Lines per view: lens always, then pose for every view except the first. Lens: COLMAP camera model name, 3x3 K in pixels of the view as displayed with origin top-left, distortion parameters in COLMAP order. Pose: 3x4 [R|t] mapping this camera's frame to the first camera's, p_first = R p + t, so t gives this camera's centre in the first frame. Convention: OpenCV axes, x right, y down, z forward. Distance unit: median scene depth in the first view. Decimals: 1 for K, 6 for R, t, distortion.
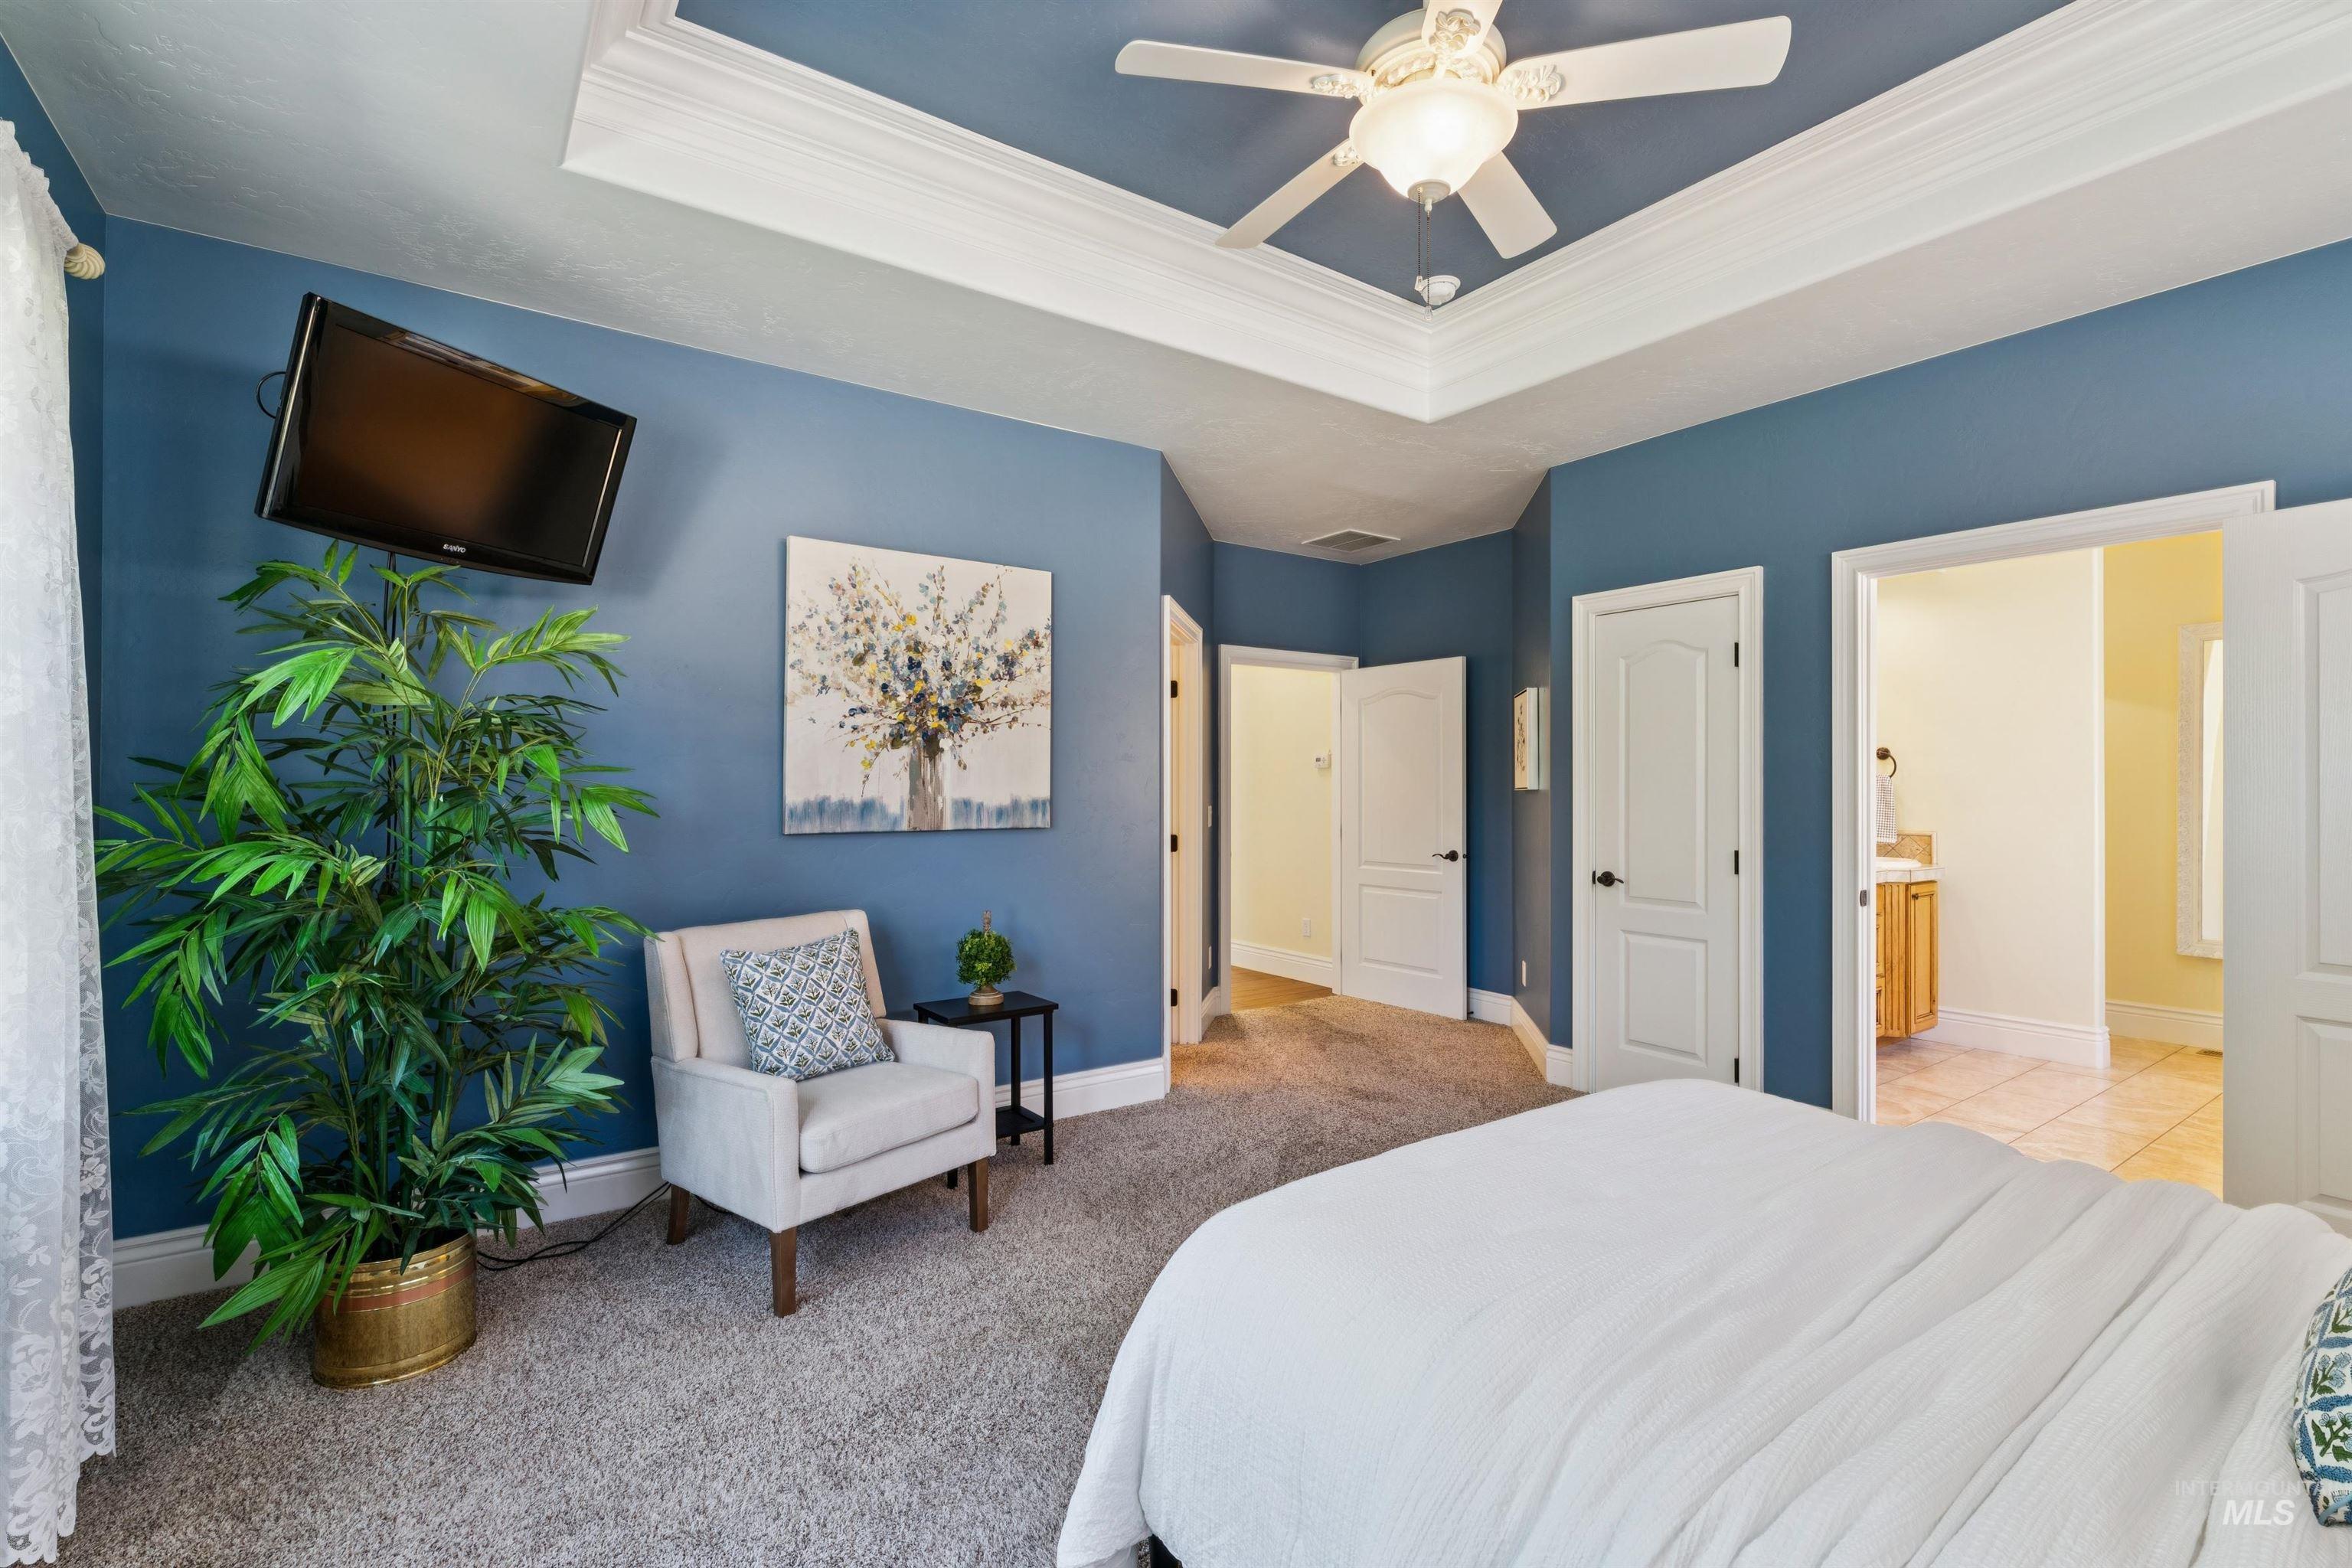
lens RADIAL K [[1040.8, 0, 1176.0], [0, 1040.8, 784.0], [0, 0, 1]] dist [-0.000961, -0.000123]
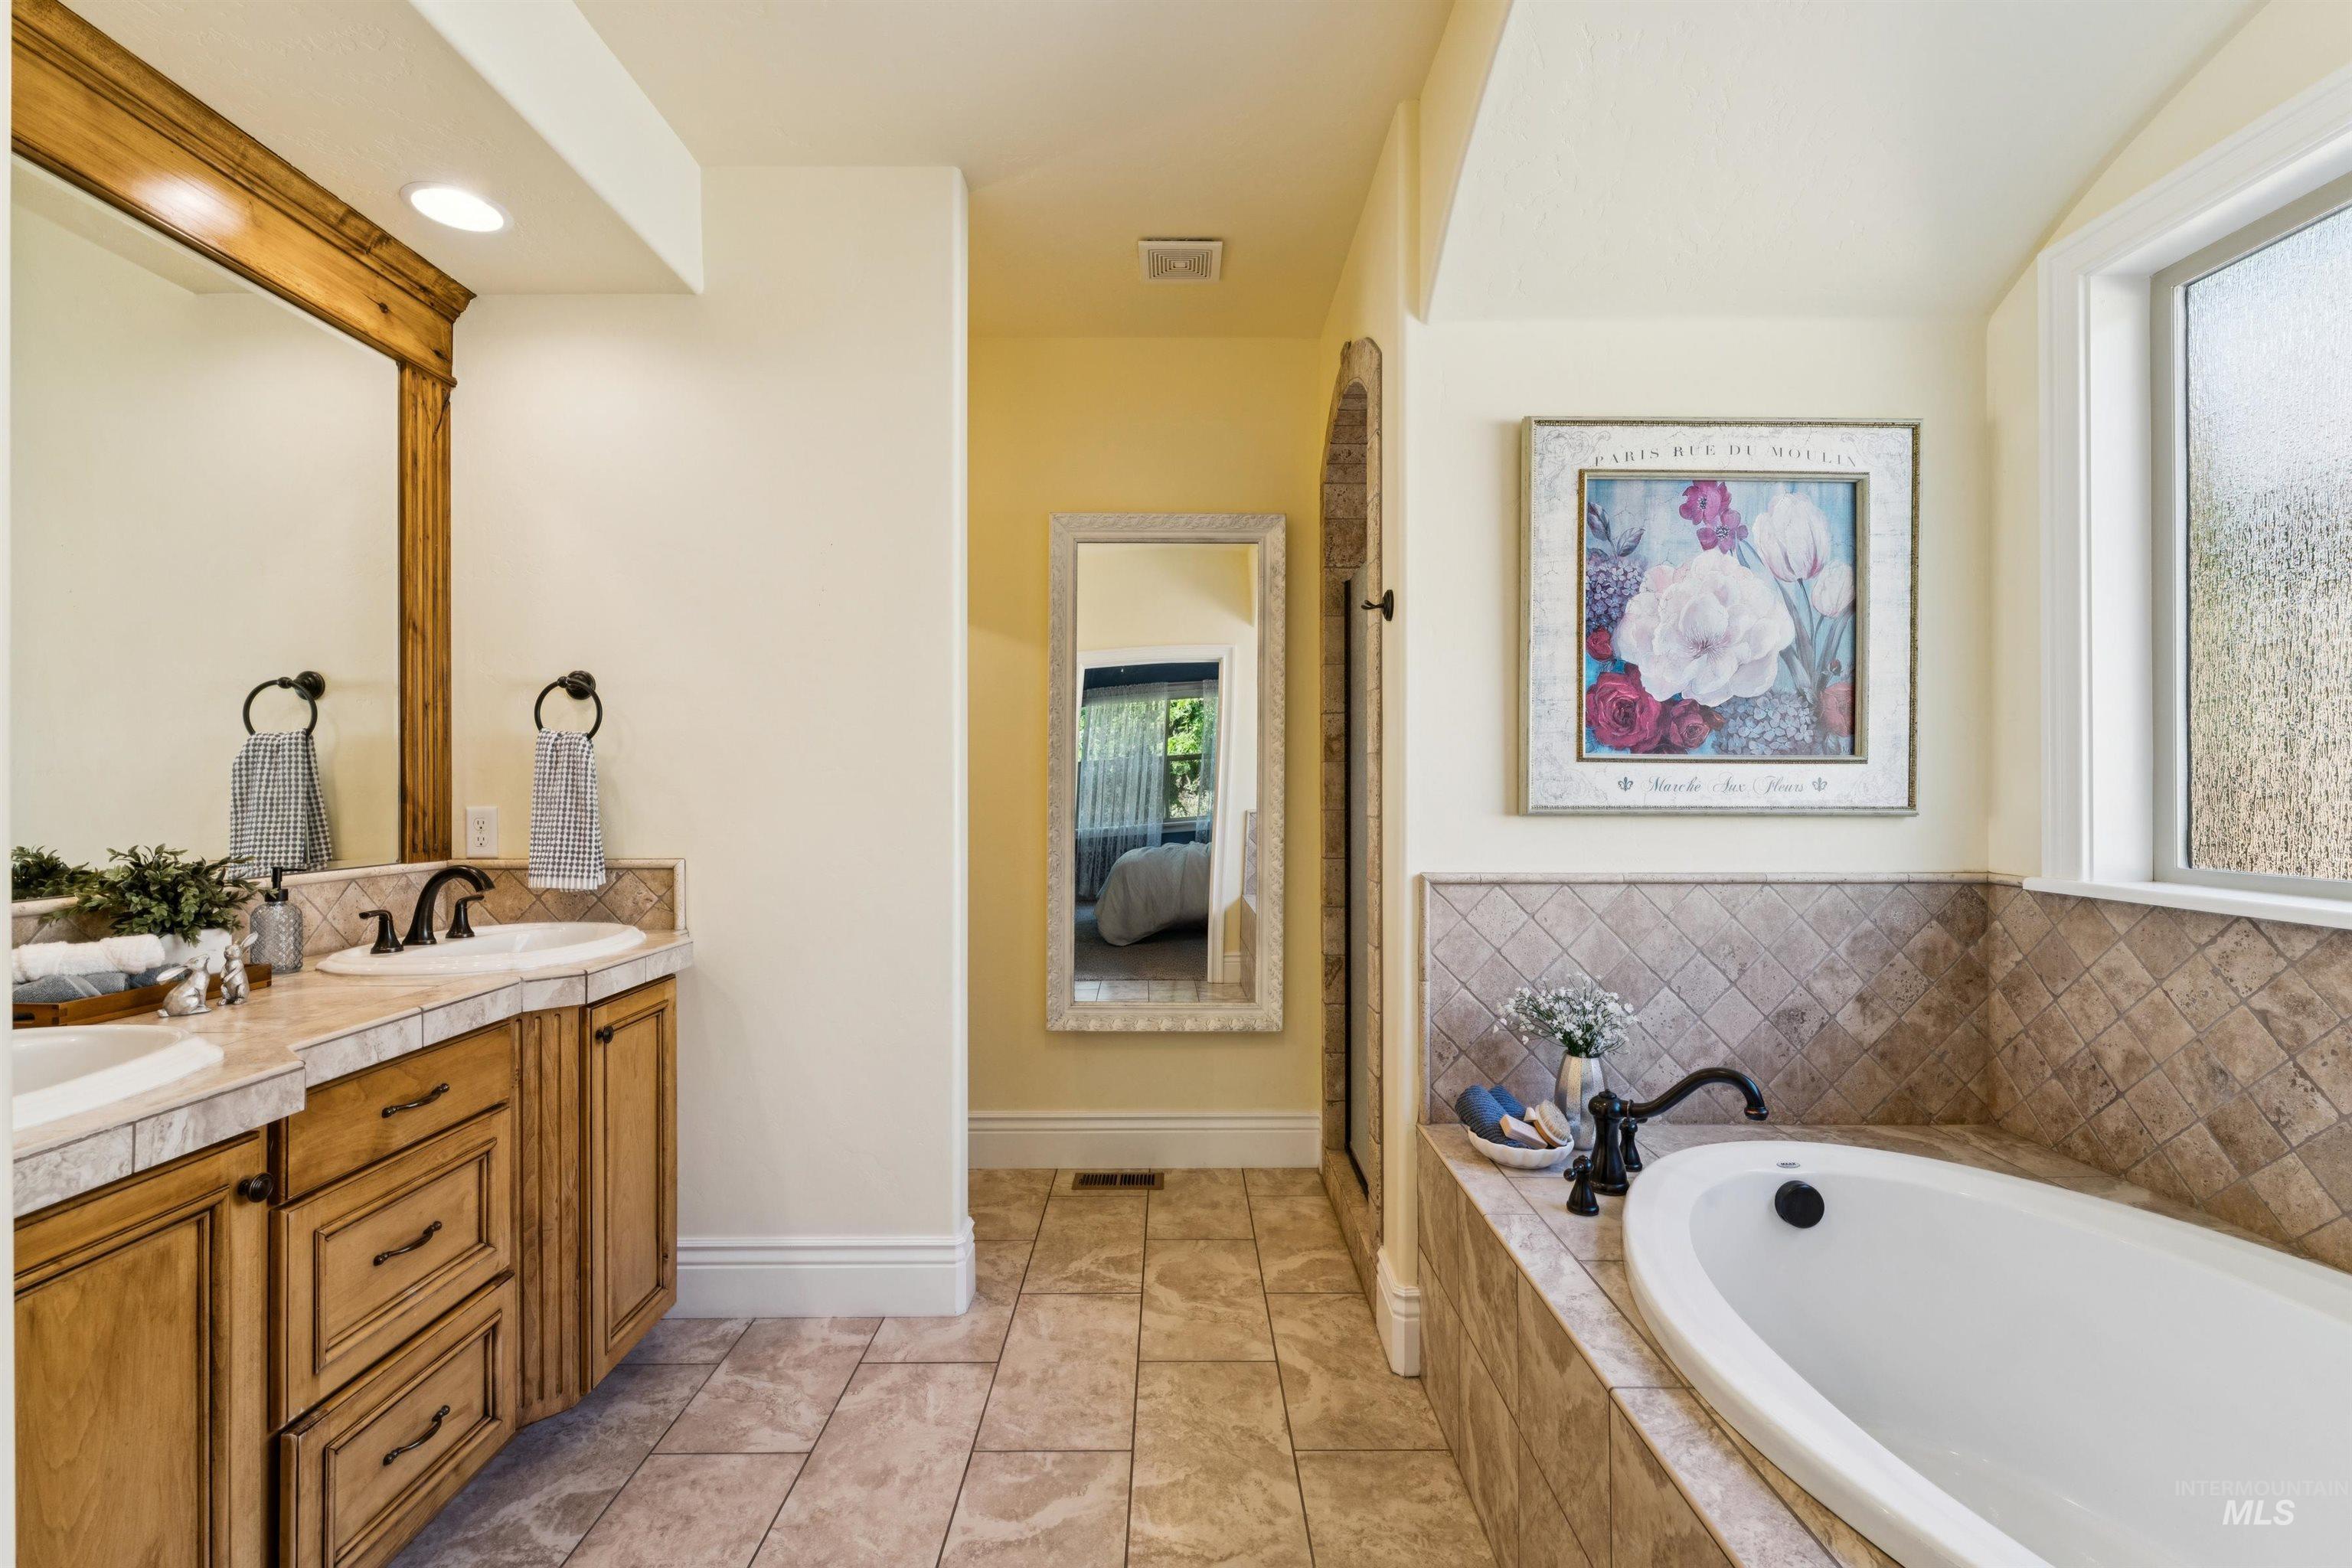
lens RADIAL K [[1029.9, 0, 1176.1], [0, 1029.9, 790.4], [0, 0, 1]] dist [-0.002379, -0.000100]
pose [[0.576498, -0.004226, 0.817087, 0.500103], [-0.000666, 0.999984, 0.005642, 0.013350], [-0.817098, -0.003797, 0.576486, 0.579748]]
